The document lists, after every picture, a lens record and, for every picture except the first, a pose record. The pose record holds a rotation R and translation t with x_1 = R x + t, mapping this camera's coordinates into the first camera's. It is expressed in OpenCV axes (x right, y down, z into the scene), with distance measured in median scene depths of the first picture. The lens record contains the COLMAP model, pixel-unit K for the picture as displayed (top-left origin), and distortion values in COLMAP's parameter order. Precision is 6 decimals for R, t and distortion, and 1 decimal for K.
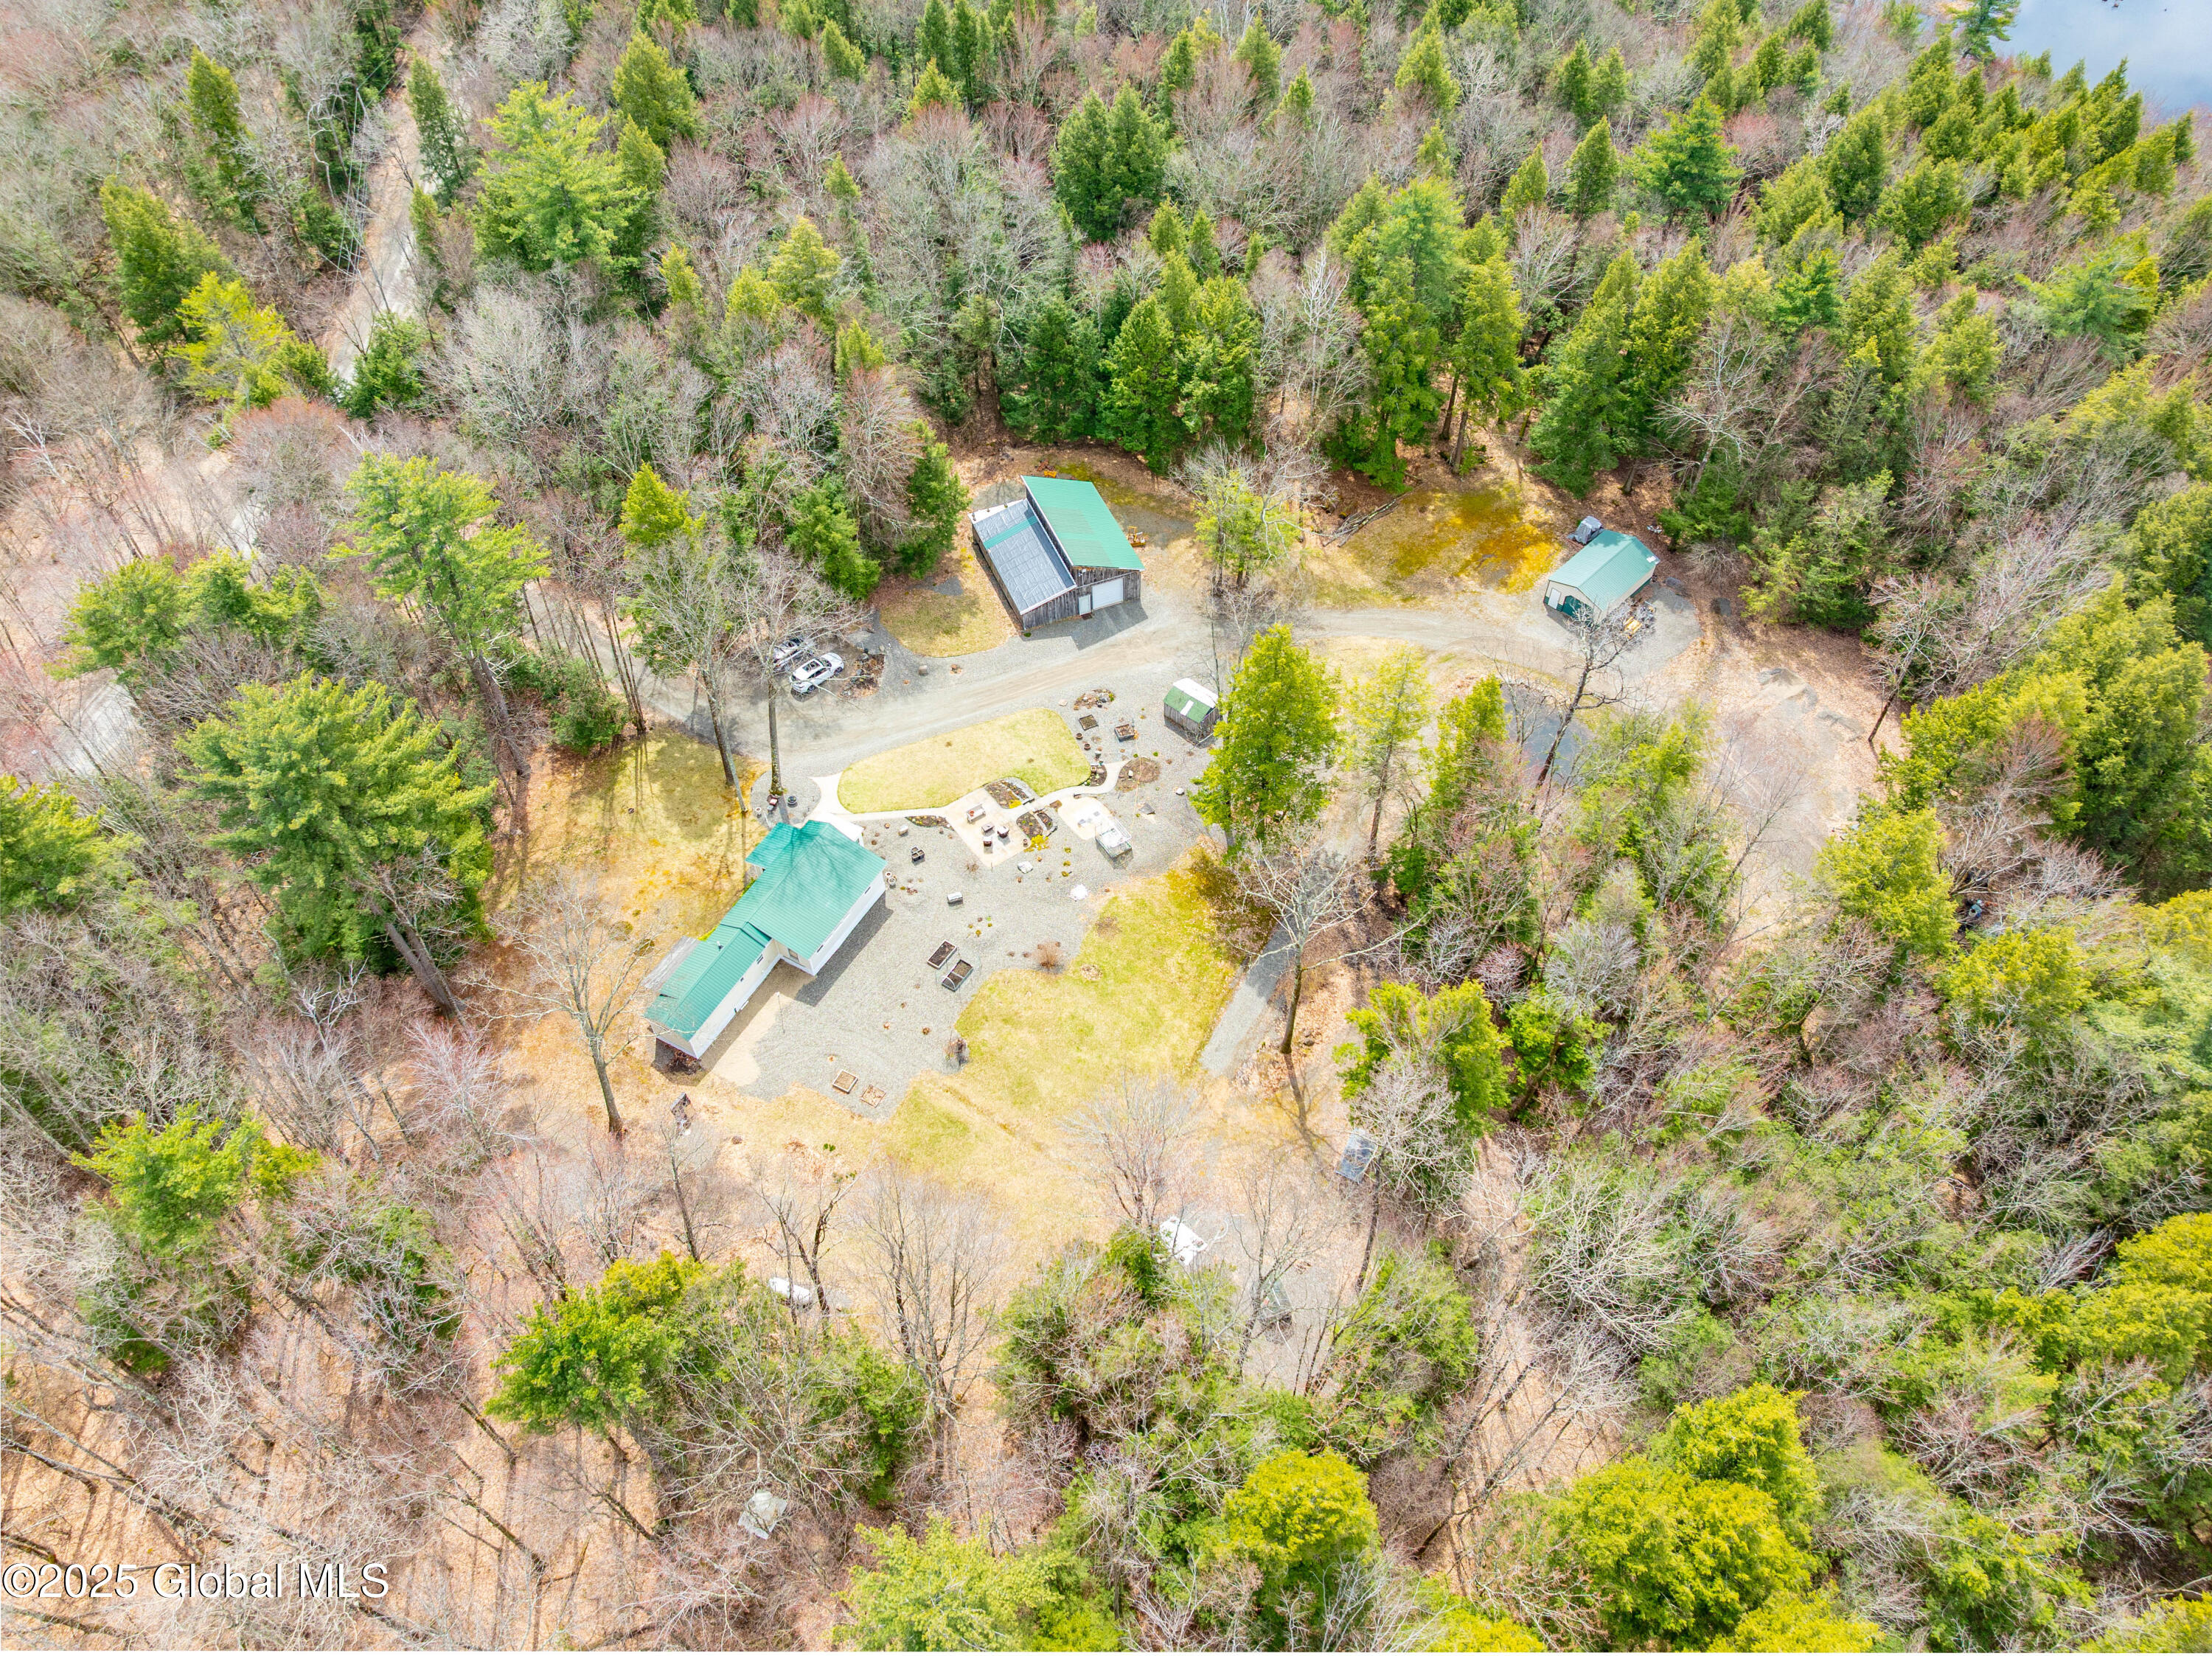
lens RADIAL K [[1546.8, 0, 1095.1], [0, 1546.8, 828.5], [0, 0, 1]] dist [-0.038090, -0.001811]
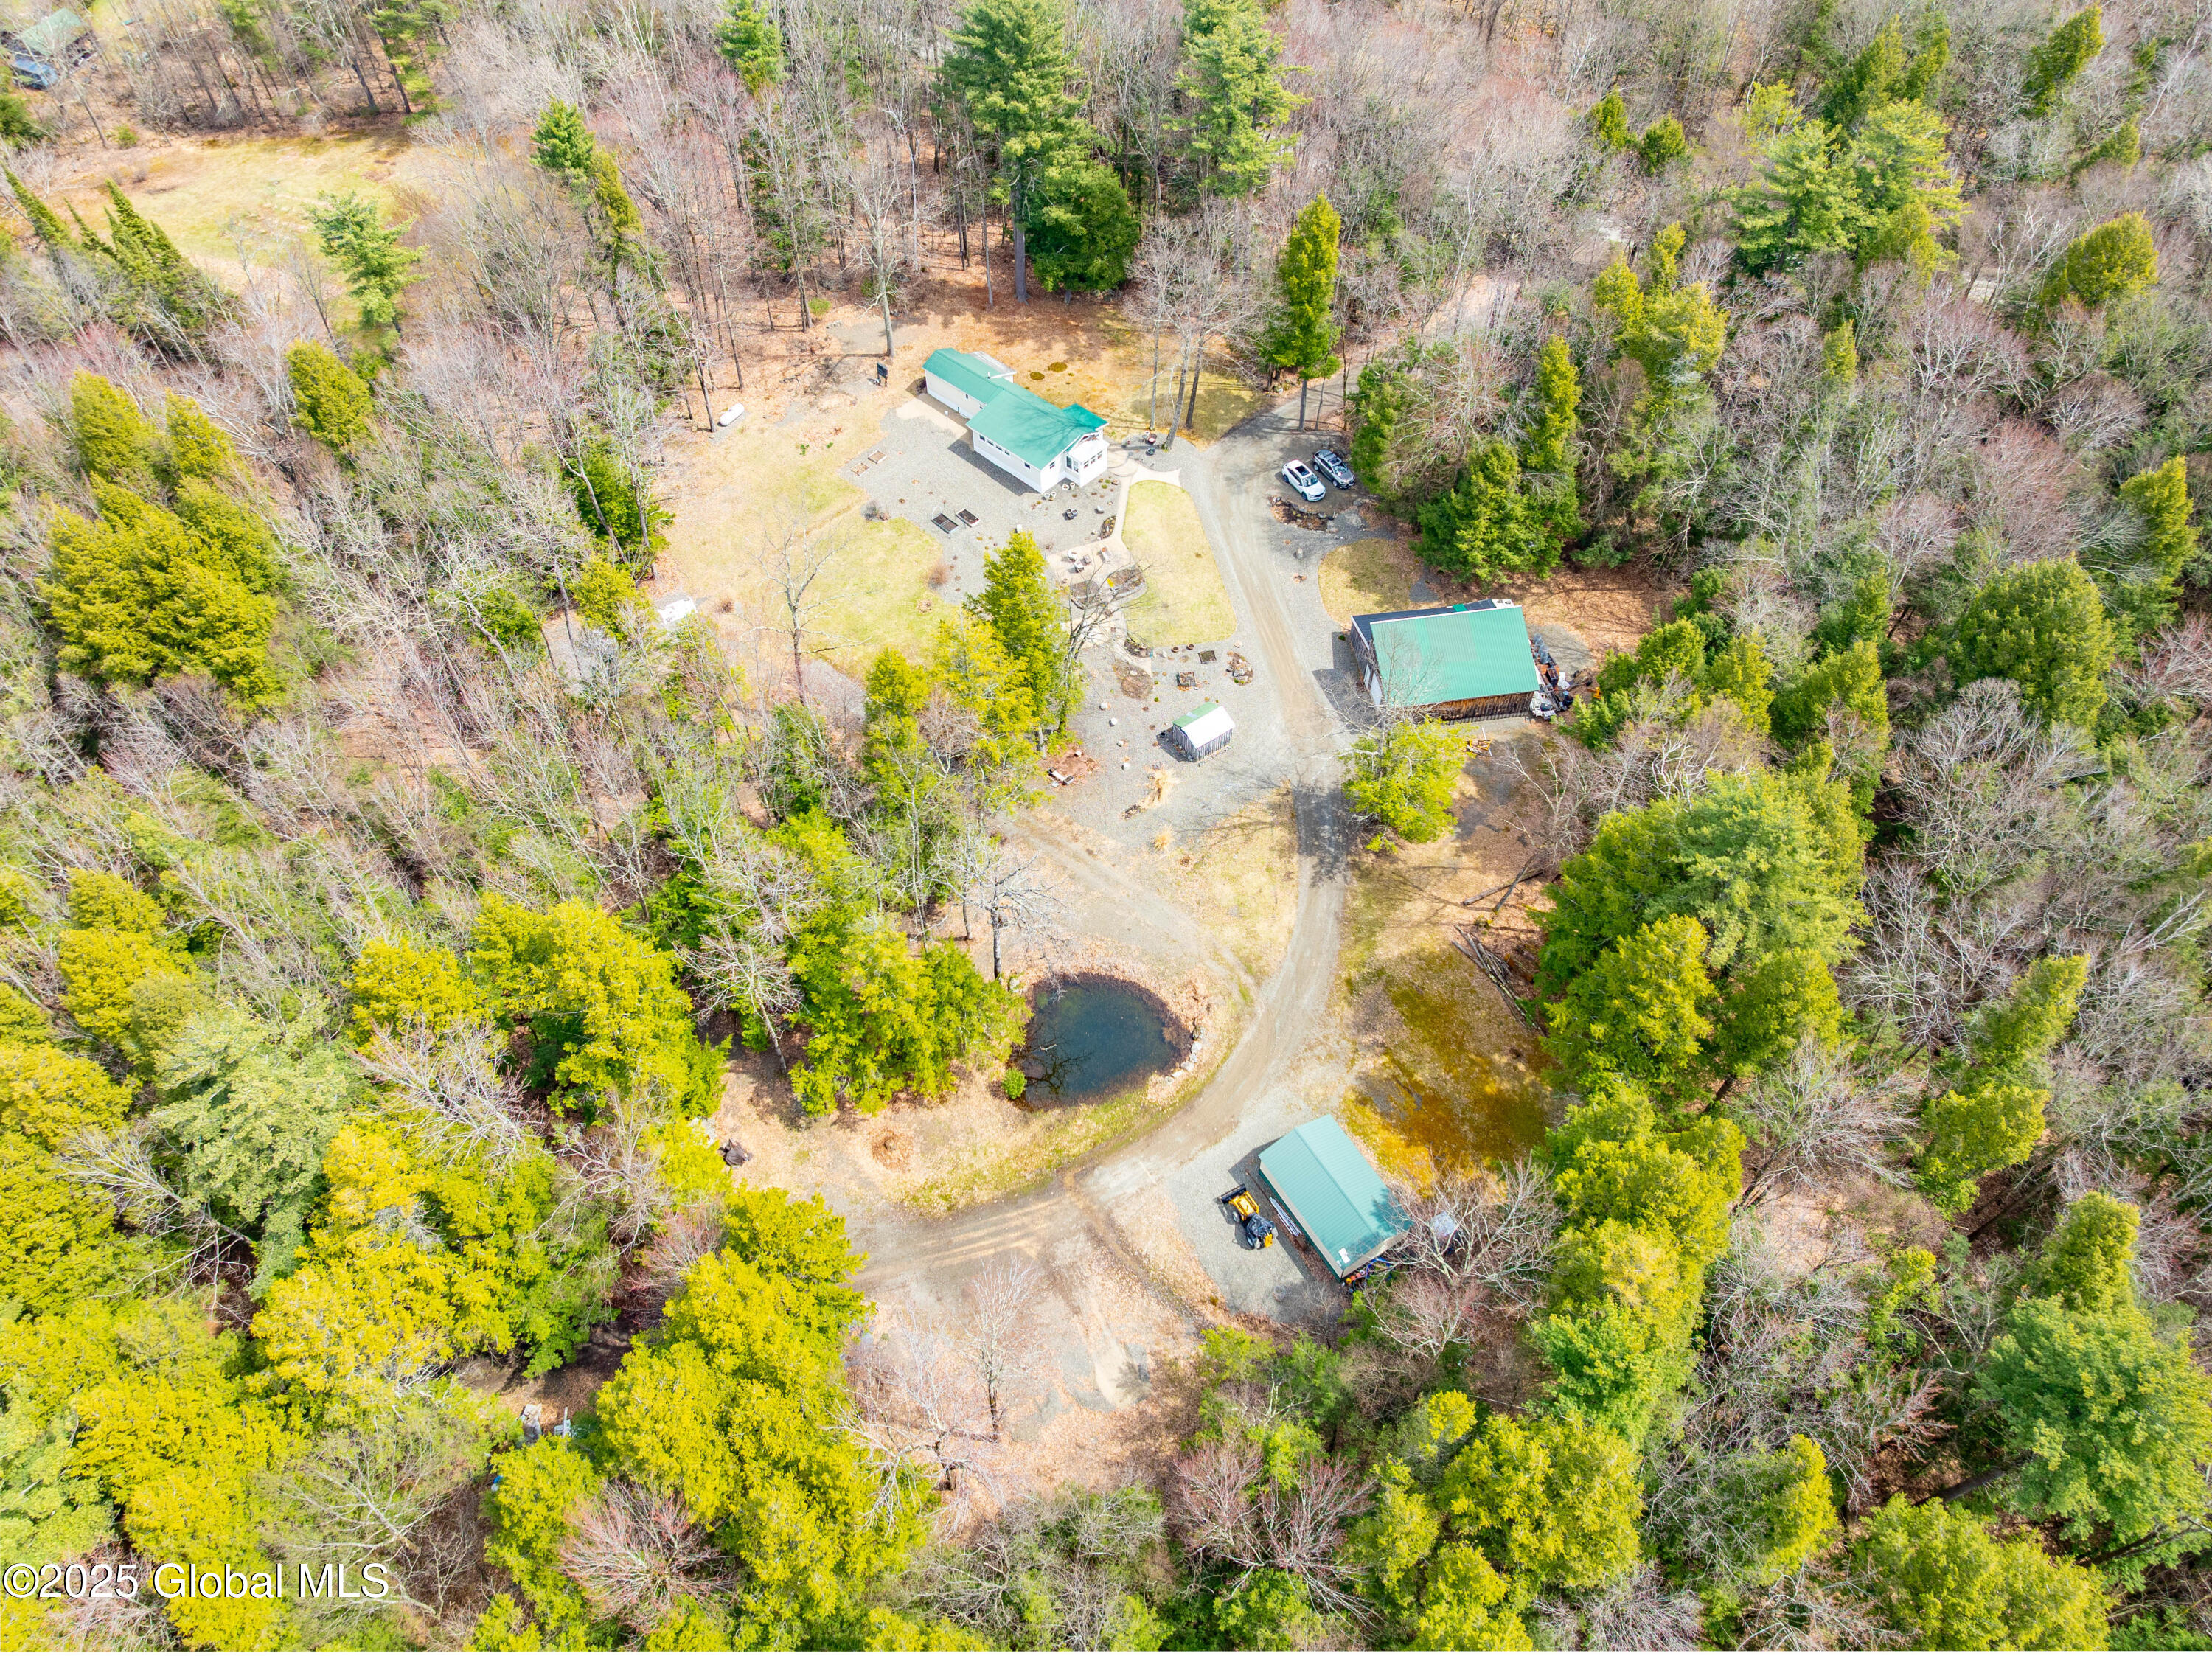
lens RADIAL K [[1546.8, 0, 1095.1], [0, 1546.8, 828.5], [0, 0, 1]] dist [-0.038090, -0.001811]
pose [[-0.236321, 0.776017, -0.584765, 0.721900], [-0.751061, 0.235943, 0.616635, -0.635970], [0.616490, 0.584918, 0.527078, 0.490331]]
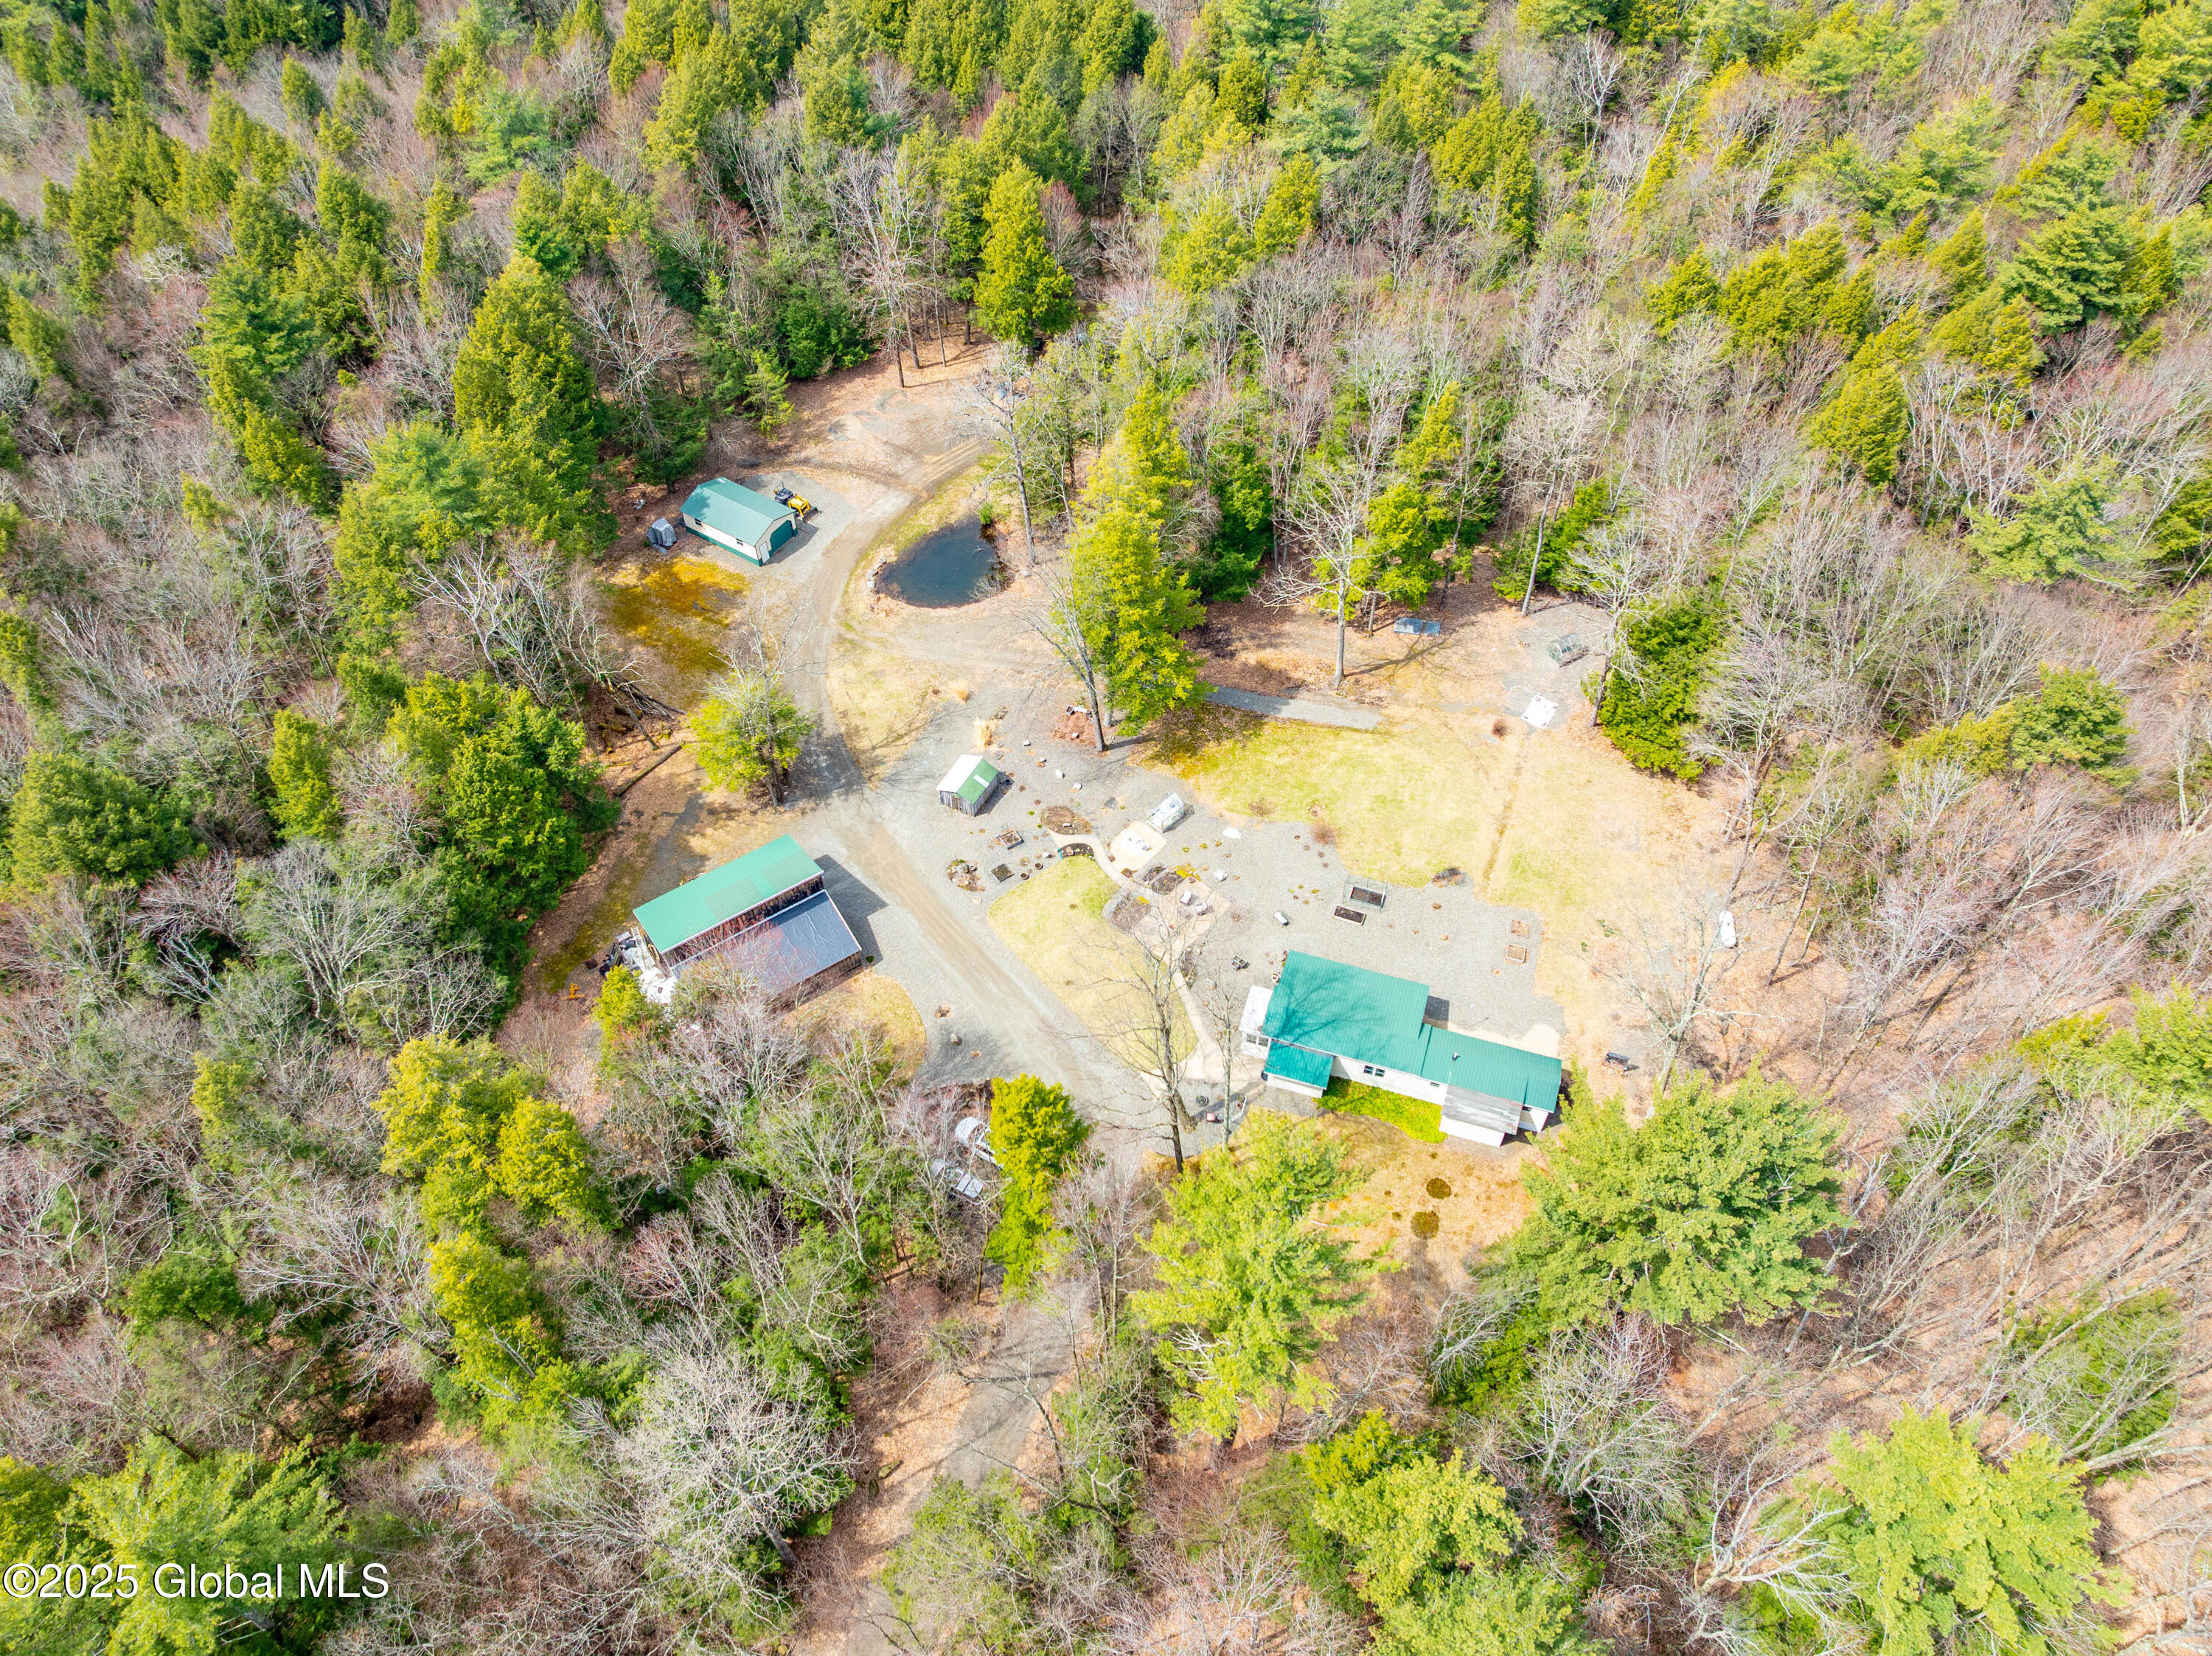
lens RADIAL K [[1546.8, 0, 1095.1], [0, 1546.8, 828.5], [0, 0, 1]] dist [-0.038090, -0.001811]
pose [[-0.196252, -0.774857, 0.600900, -0.564752], [0.783836, 0.244225, 0.570925, -0.574011], [-0.589140, 0.583052, 0.559431, 0.445003]]
